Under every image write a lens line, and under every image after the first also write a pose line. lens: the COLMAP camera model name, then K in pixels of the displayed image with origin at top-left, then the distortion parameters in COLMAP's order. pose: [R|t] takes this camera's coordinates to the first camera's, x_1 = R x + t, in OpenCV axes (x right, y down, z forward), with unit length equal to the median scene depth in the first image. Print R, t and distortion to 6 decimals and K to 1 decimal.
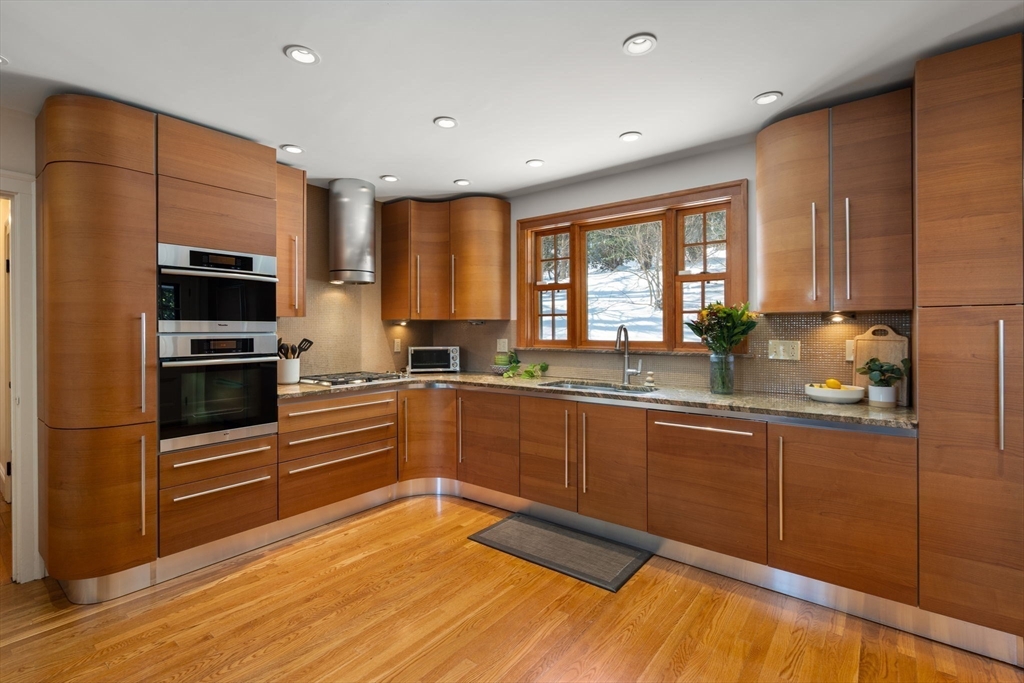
lens RADIAL K [[472.3, 0, 506.2], [0, 472.3, 331.9], [0, 0, 1]] dist [-0.001331, 0.001334]
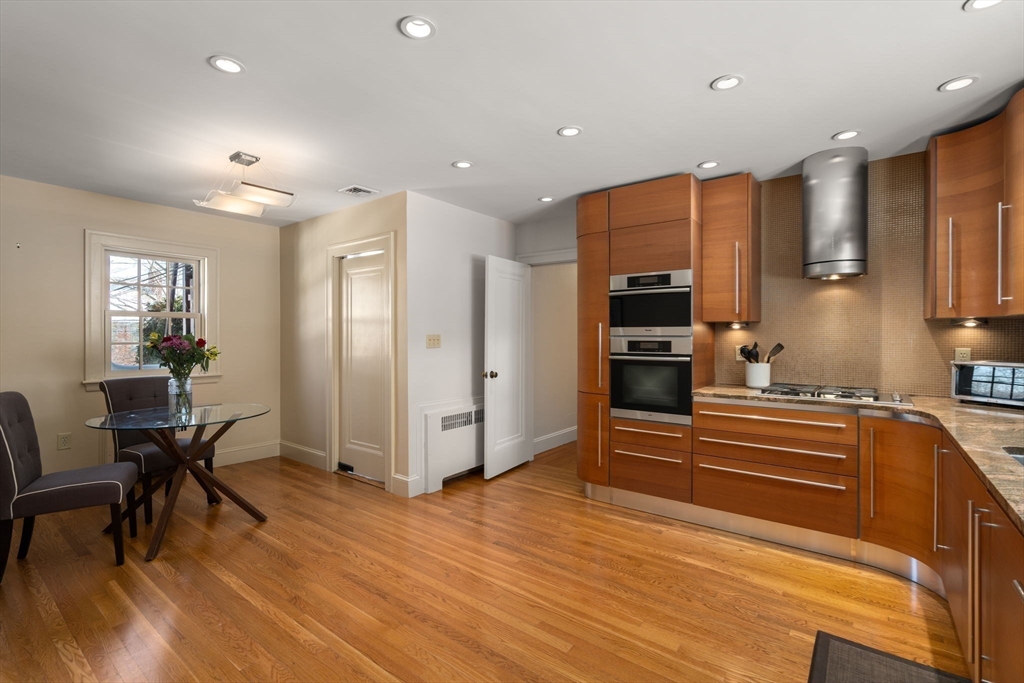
lens RADIAL K [[472.3, 0, 510.2], [0, 472.3, 337.8], [0, 0, 1]] dist [-0.001331, 0.001334]
pose [[0.010747, 0.004022, -0.999934, 0.643723], [-0.005265, 0.999978, 0.003965, 0.002960], [0.999928, 0.005222, 0.010768, 0.567144]]
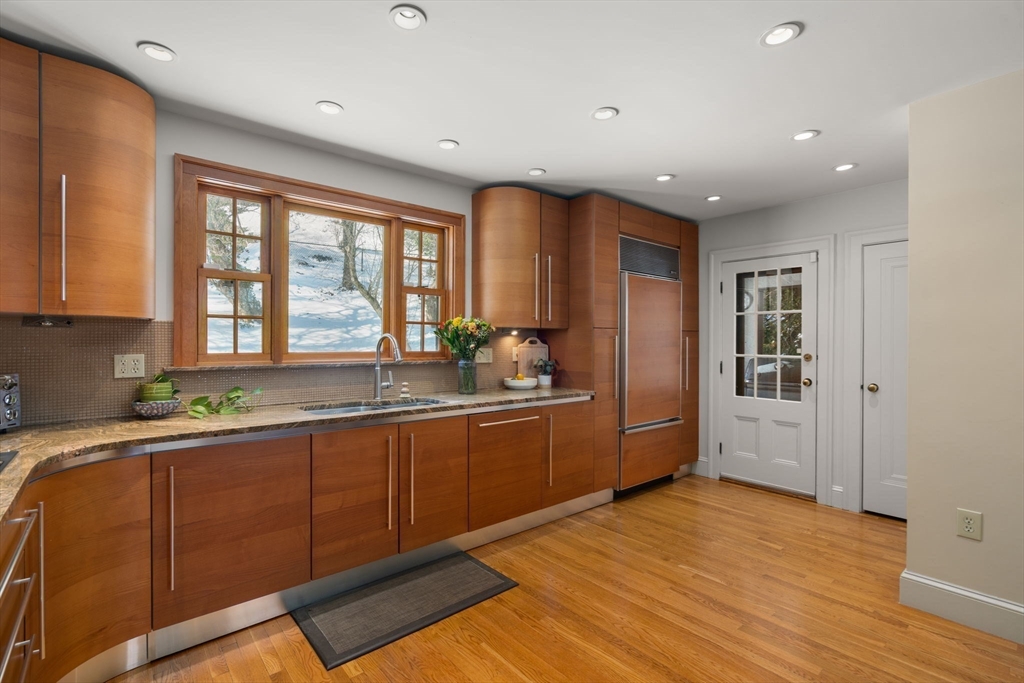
lens RADIAL K [[472.3, 0, 509.2], [0, 472.3, 344.1], [0, 0, 1]] dist [-0.001331, 0.001334]
pose [[0.191403, -0.007135, 0.981486, -0.689300], [-0.003713, 0.999961, 0.007993, -0.003917], [-0.981505, -0.005175, 0.191369, 0.682740]]
